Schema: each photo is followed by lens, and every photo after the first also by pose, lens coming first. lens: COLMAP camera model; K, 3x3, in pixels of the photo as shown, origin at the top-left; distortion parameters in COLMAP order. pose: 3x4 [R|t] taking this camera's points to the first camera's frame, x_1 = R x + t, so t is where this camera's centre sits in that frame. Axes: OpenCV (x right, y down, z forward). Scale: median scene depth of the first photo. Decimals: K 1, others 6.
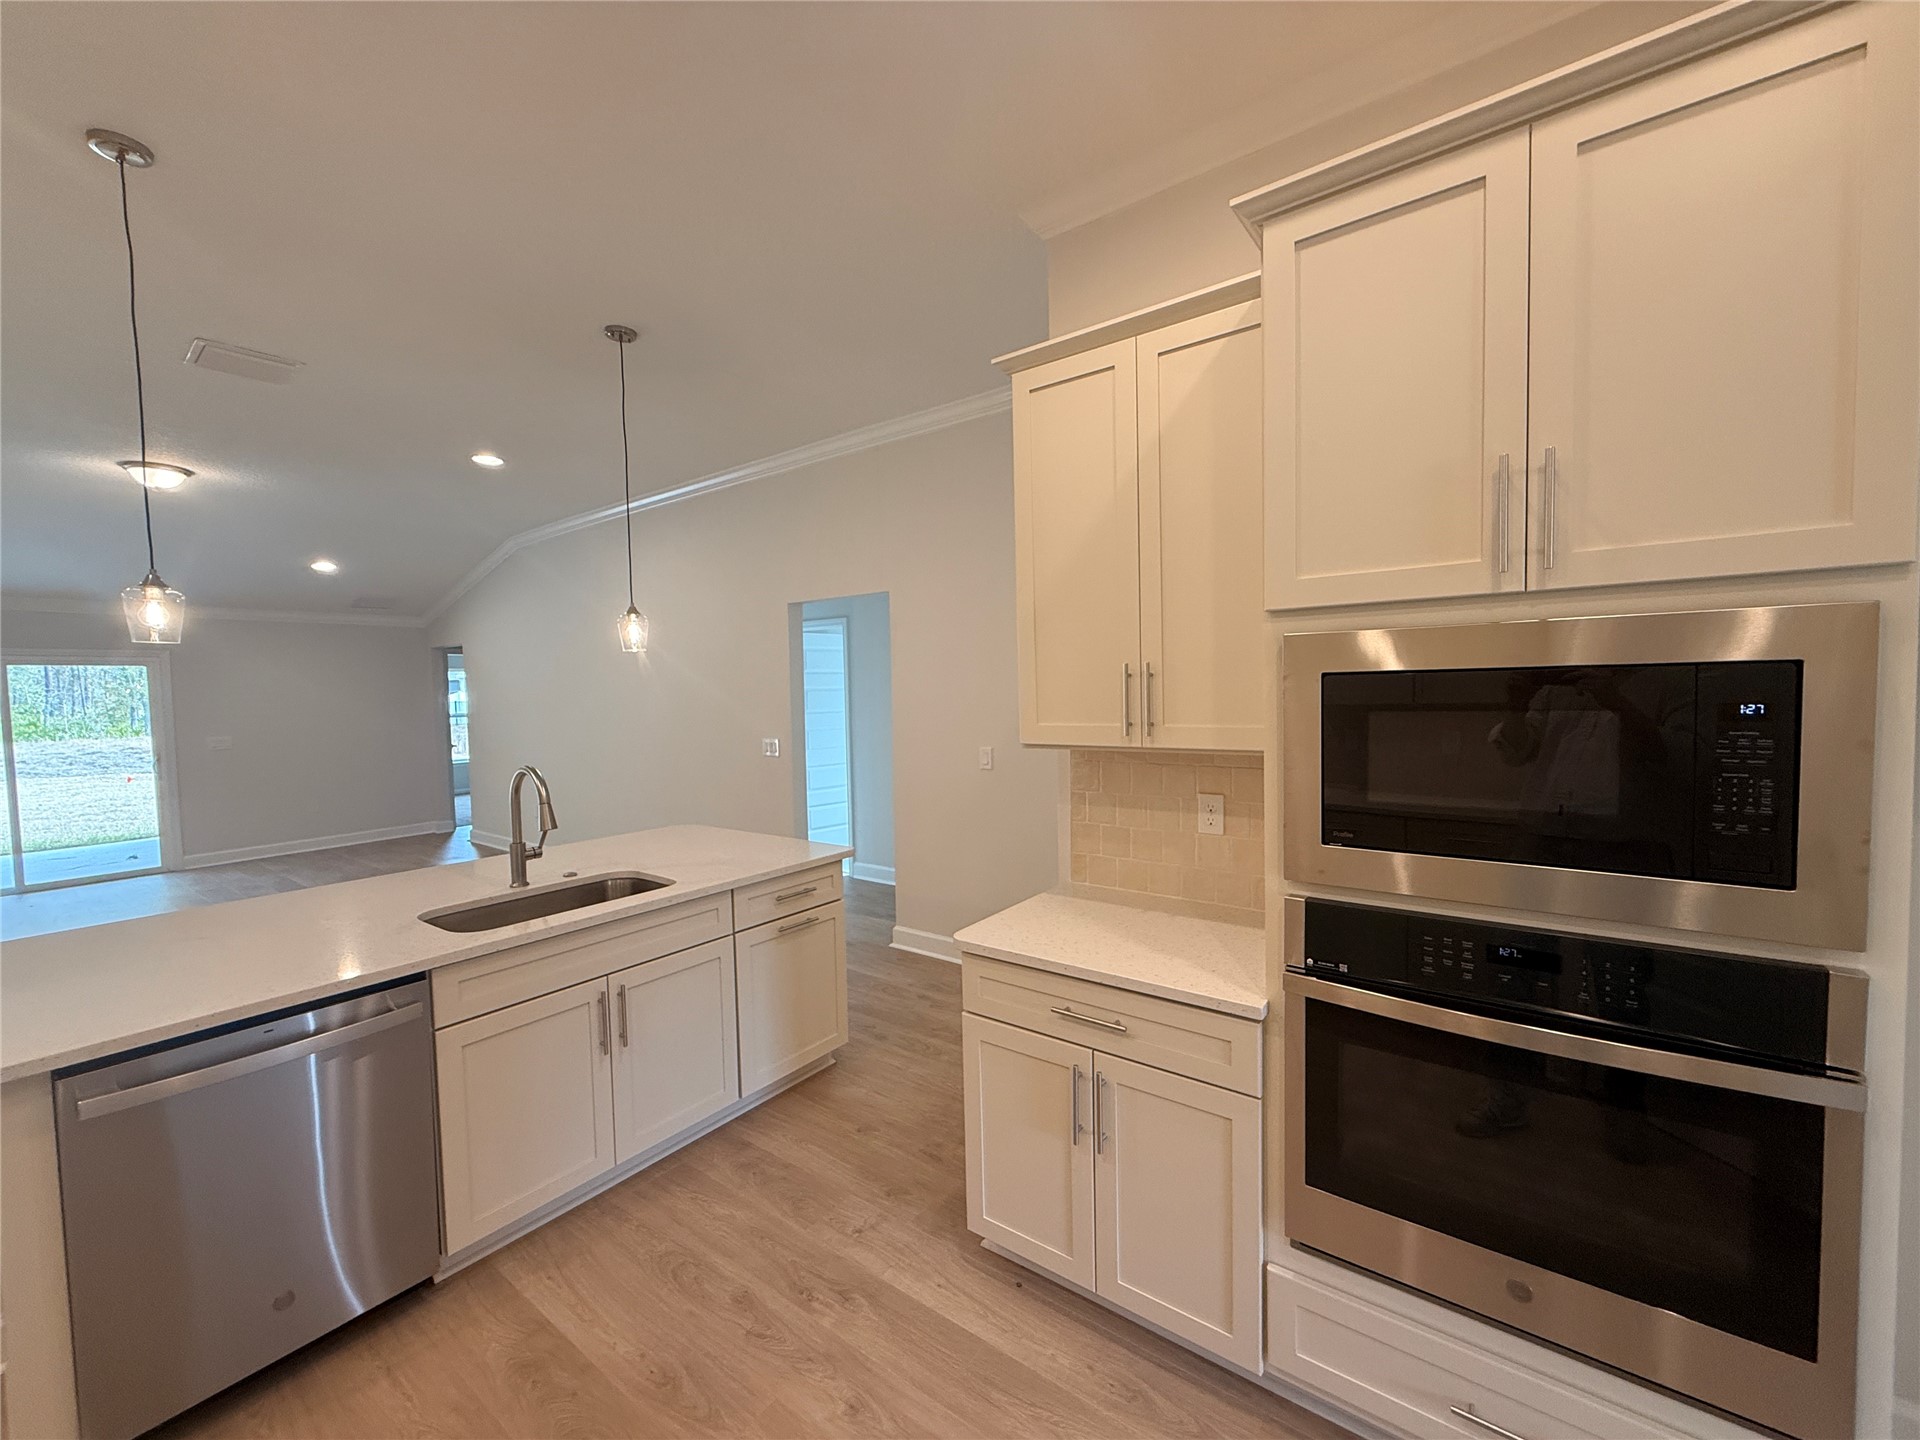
lens RADIAL K [[766.6, 0, 955.0], [0, 766.6, 722.8], [0, 0, 1]] dist [-0.000621, 0.000682]
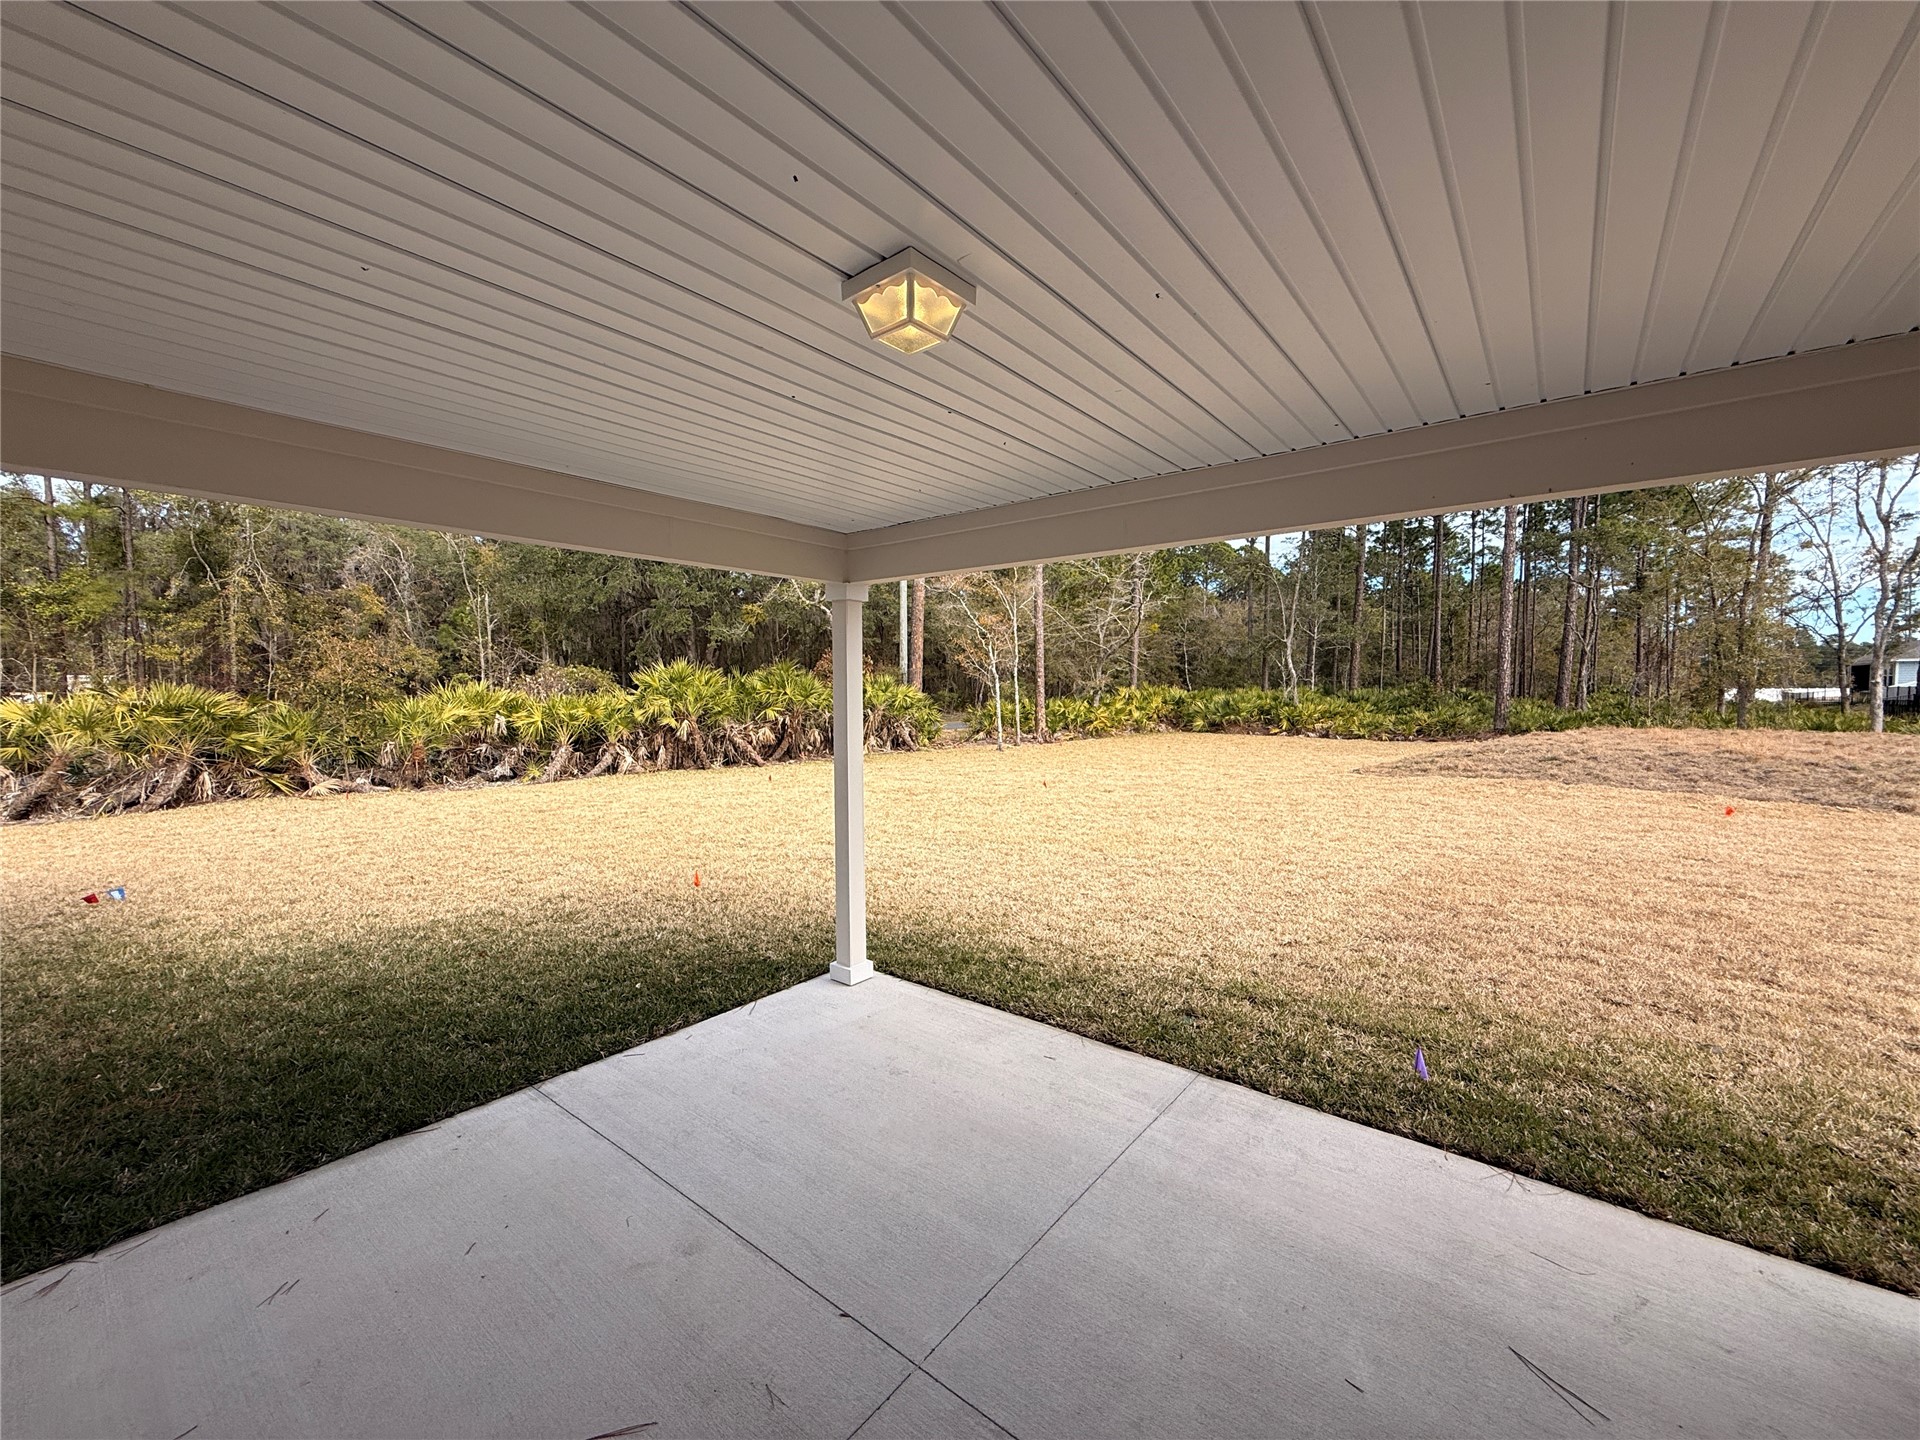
lens RADIAL K [[766.6, 0, 955.0], [0, 766.6, 722.8], [0, 0, 1]] dist [-0.000621, 0.000682]
pose [[-0.025309, 0.076284, -0.996765, -0.217130], [-0.053232, 0.995567, 0.077544, -0.005171], [0.998261, 0.055022, -0.021136, 0.186649]]
